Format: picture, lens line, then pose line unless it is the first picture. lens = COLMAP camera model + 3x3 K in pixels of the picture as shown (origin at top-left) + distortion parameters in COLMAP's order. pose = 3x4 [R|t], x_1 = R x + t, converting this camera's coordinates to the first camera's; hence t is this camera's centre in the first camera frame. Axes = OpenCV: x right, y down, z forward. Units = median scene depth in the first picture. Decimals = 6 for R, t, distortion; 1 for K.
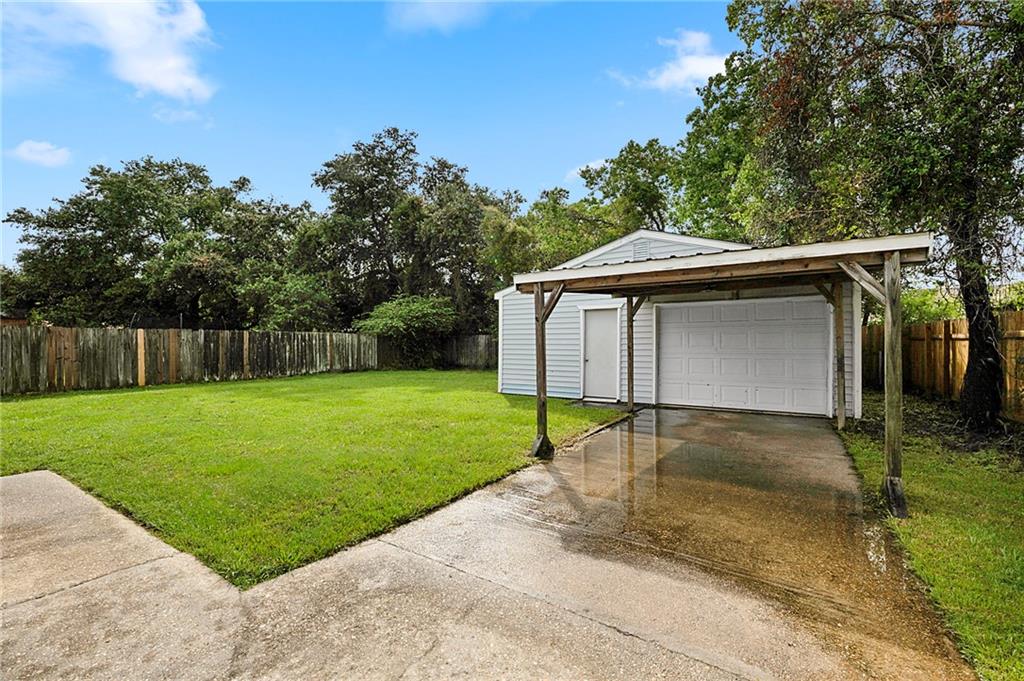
lens RADIAL K [[428.6, 0, 514.5], [0, 428.6, 345.0], [0, 0, 1]] dist [0.001203, 0.000142]
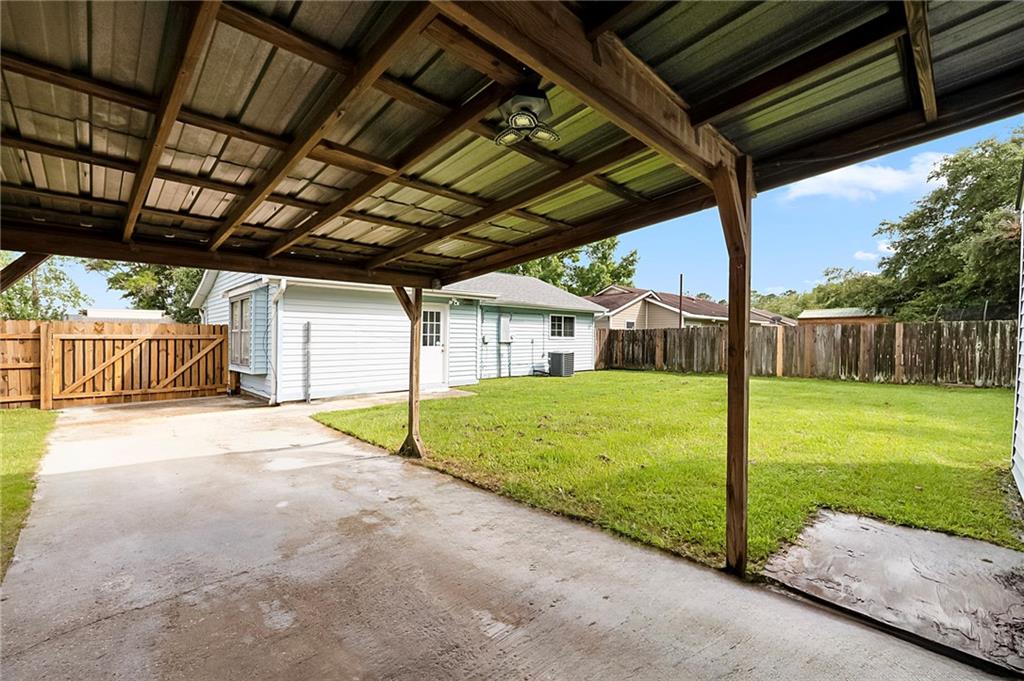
lens RADIAL K [[428.6, 0, 514.7], [0, 428.6, 340.2], [0, 0, 1]] dist [0.001203, 0.000142]
pose [[-0.228099, 0.004794, -0.973626, 0.352329], [0.001268, 0.999988, 0.004626, -0.006068], [0.973637, -0.000180, -0.228102, 0.521918]]
